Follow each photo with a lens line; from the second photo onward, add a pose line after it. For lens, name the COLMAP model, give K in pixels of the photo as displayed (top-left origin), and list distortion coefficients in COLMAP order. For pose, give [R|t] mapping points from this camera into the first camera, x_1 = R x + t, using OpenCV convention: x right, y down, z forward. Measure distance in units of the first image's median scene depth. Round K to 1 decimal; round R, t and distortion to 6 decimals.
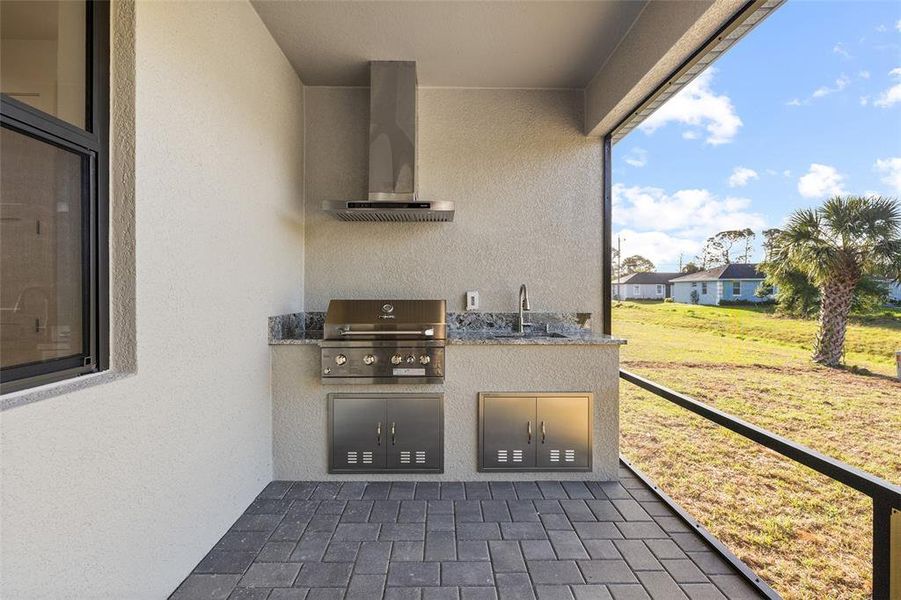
lens RADIAL K [[404.2, 0, 452.4], [0, 404.2, 293.0], [0, 0, 1]] dist [-0.002417, 0.000547]
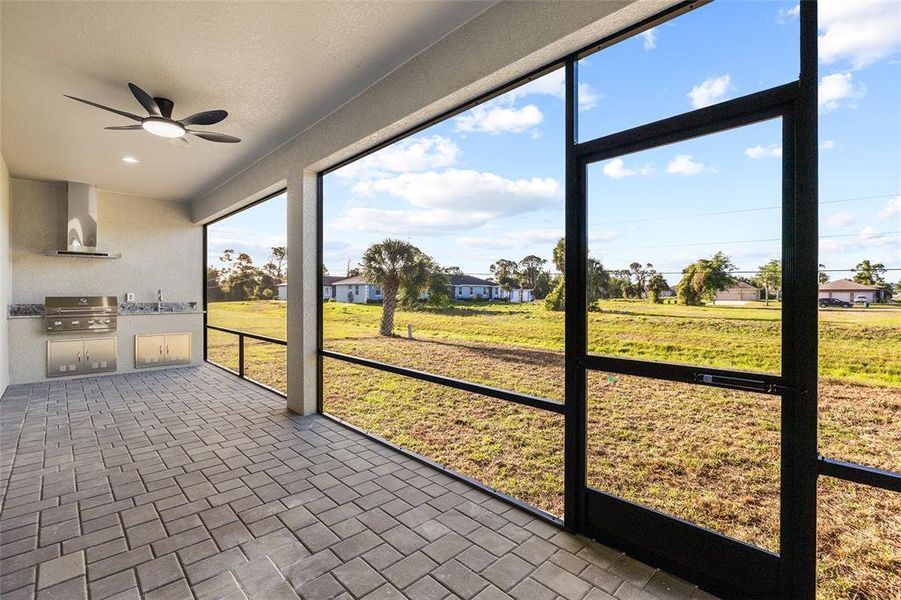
lens RADIAL K [[404.2, 0, 452.4], [0, 404.2, 293.0], [0, 0, 1]] dist [-0.002417, 0.000547]
pose [[0.733786, -0.002016, 0.679377, -0.042144], [0.004234, 0.999990, -0.001606, 0.002255], [-0.679367, 0.004055, 0.733787, -0.478687]]
